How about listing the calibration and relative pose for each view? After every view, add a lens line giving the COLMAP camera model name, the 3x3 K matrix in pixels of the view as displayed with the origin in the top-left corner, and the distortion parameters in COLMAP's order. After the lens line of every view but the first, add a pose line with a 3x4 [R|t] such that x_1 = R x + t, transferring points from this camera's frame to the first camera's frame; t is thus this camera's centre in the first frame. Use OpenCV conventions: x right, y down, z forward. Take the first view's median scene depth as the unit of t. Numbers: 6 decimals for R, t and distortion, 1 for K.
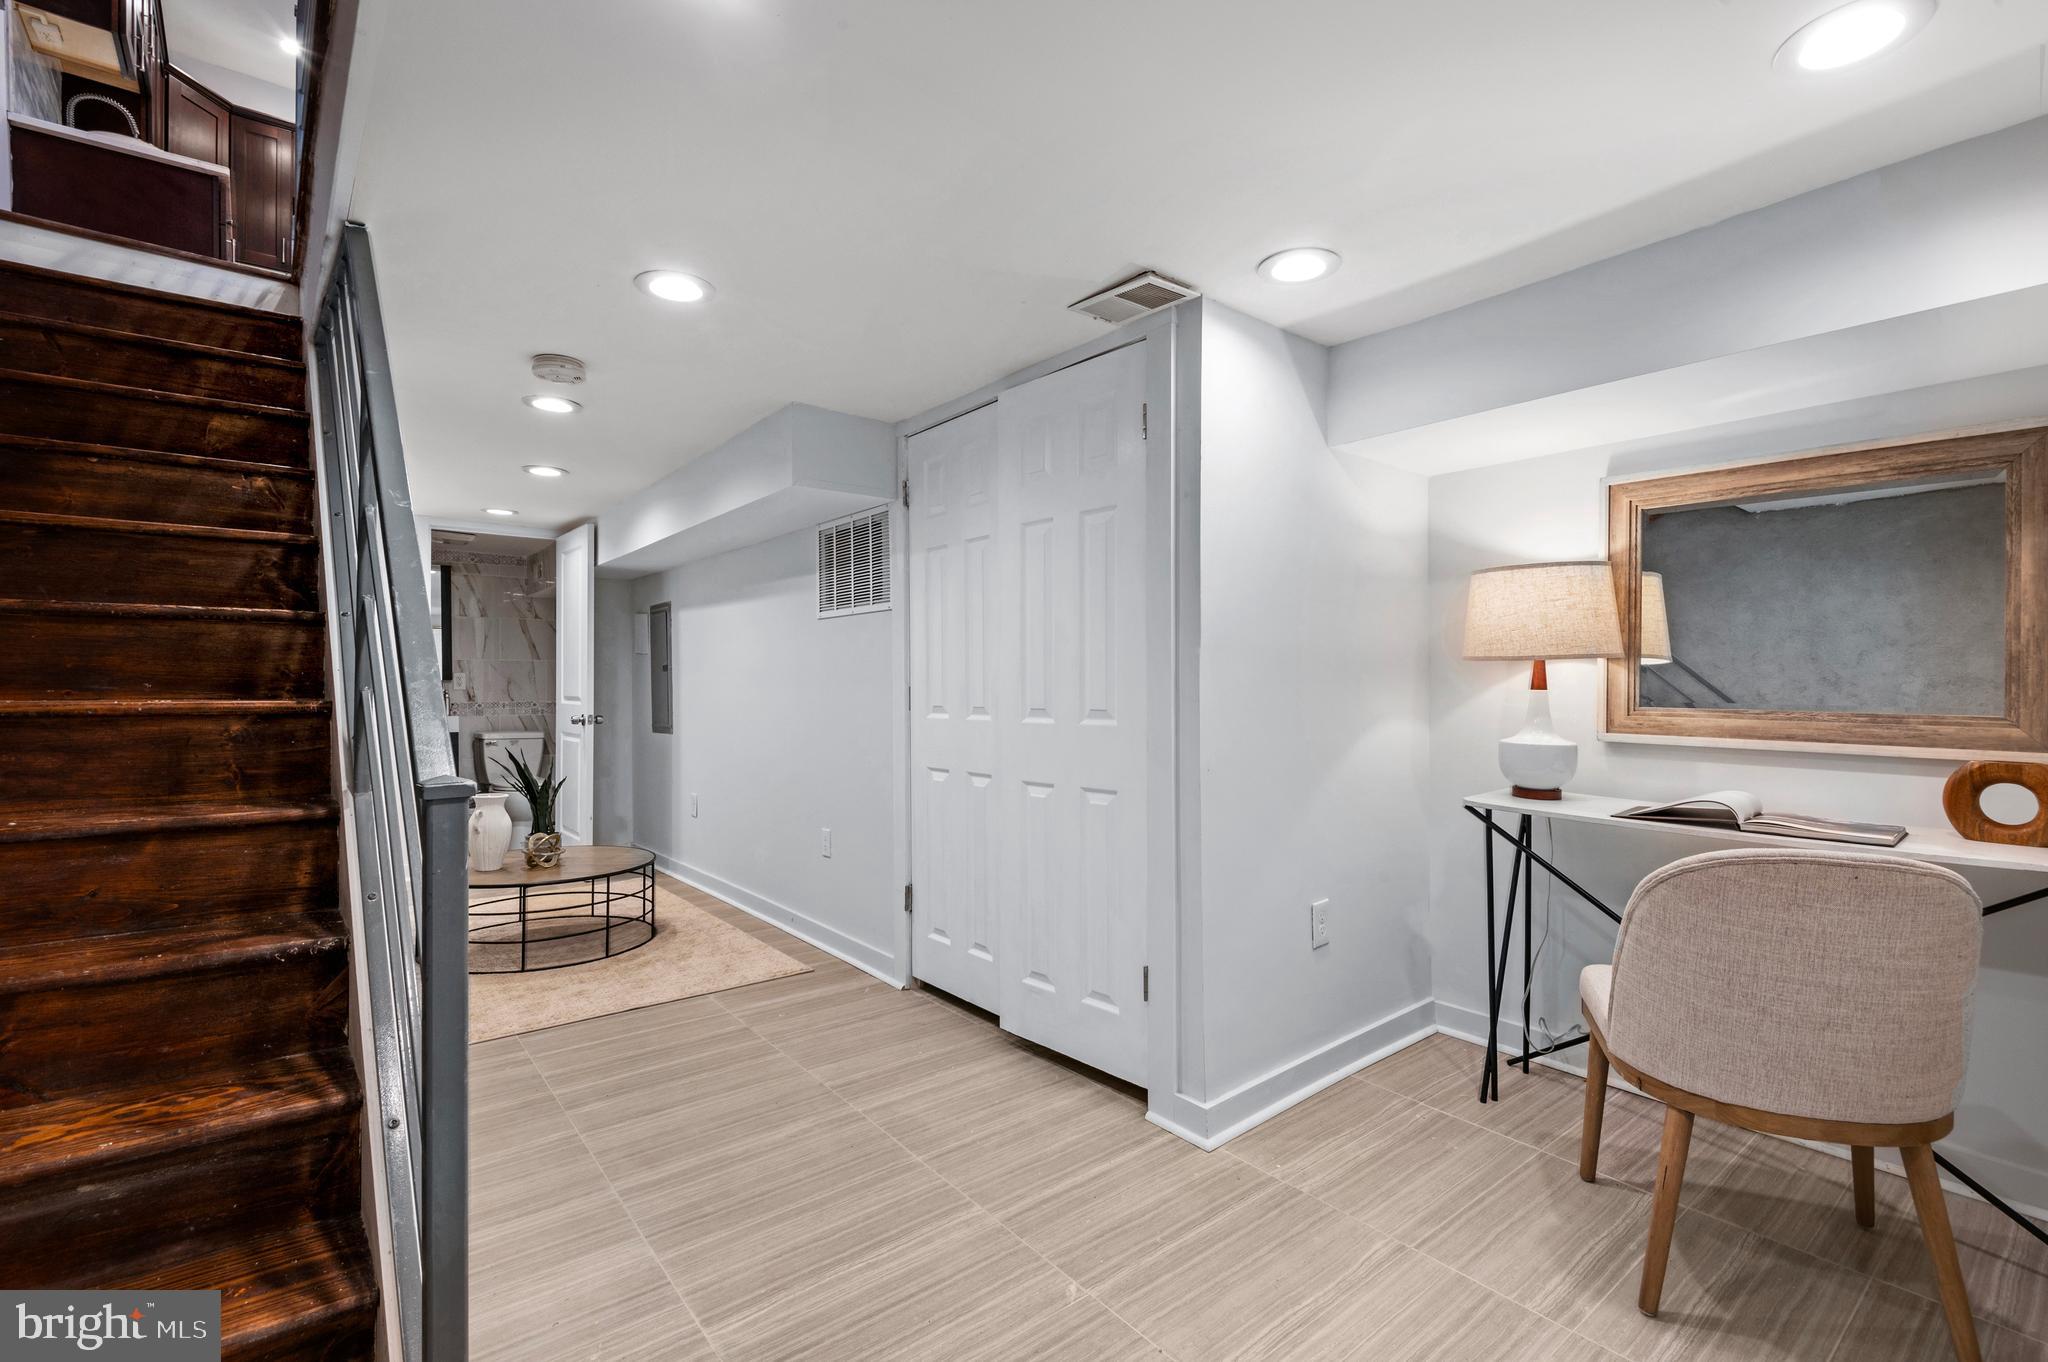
lens RADIAL K [[945.7, 0, 1009.7], [0, 945.7, 671.5], [0, 0, 1]] dist [0.012098, -0.004084]
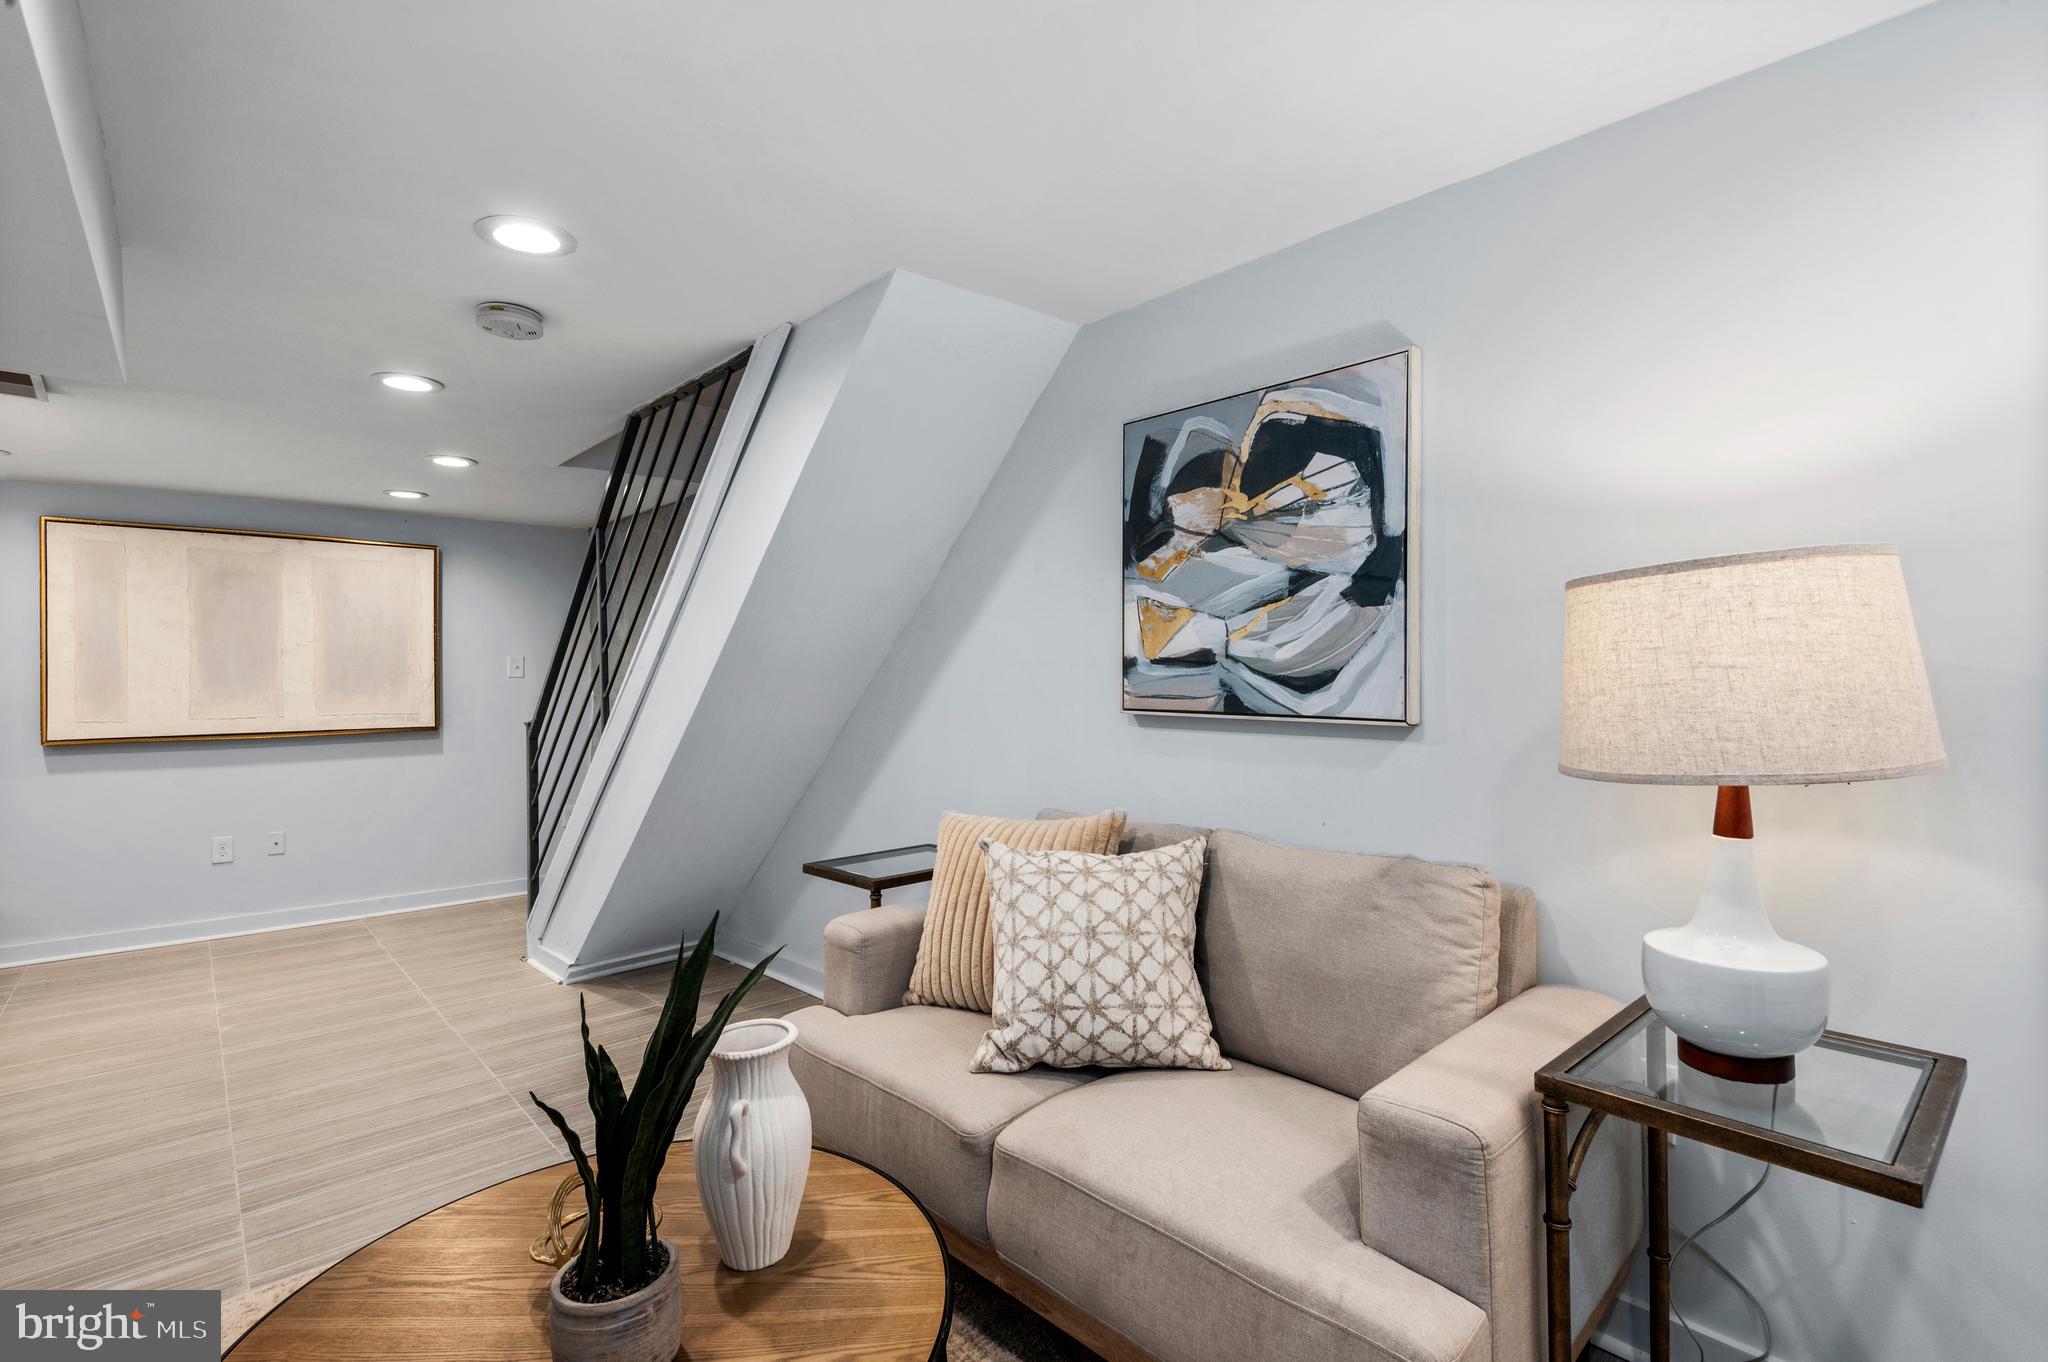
lens RADIAL K [[945.7, 0, 1017.5], [0, 945.7, 677.2], [0, 0, 1]] dist [0.012098, -0.004084]
pose [[-0.997216, 0.019691, -0.071925, -0.723531], [0.020690, 0.999699, -0.013176, 0.005201], [0.071644, -0.014627, -0.997323, 1.578097]]
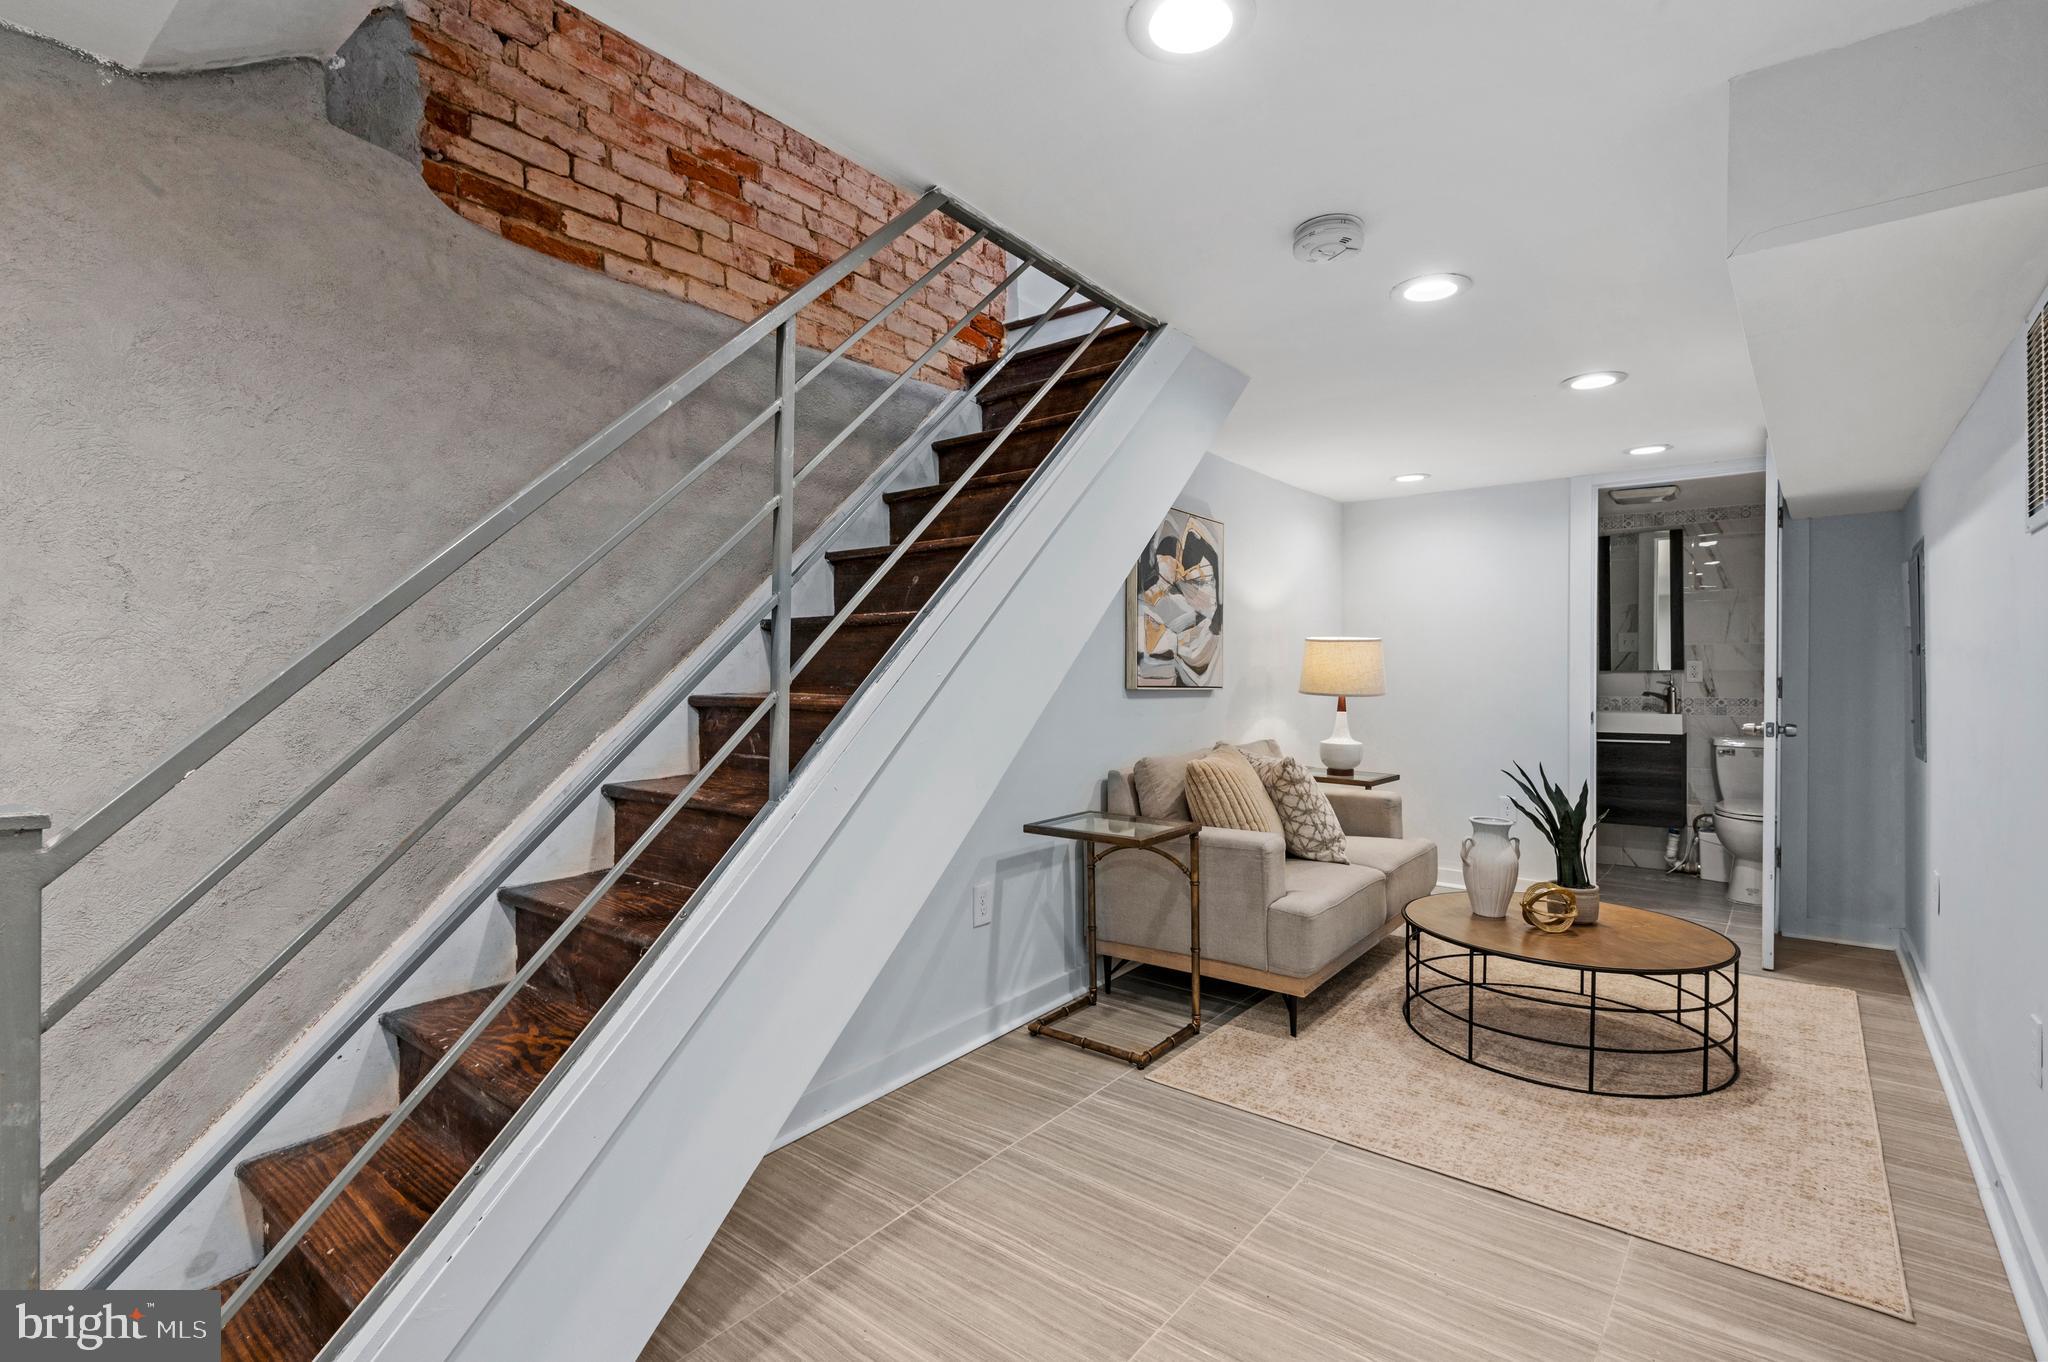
lens RADIAL K [[945.7, 0, 1023.9], [0, 945.7, 680.7], [0, 0, 1]] dist [0.012098, -0.004084]
pose [[0.224807, 0.009209, -0.974360, 0.145607], [0.014390, 0.999815, 0.012769, -0.000454], [0.974297, -0.016892, 0.224633, 0.526559]]
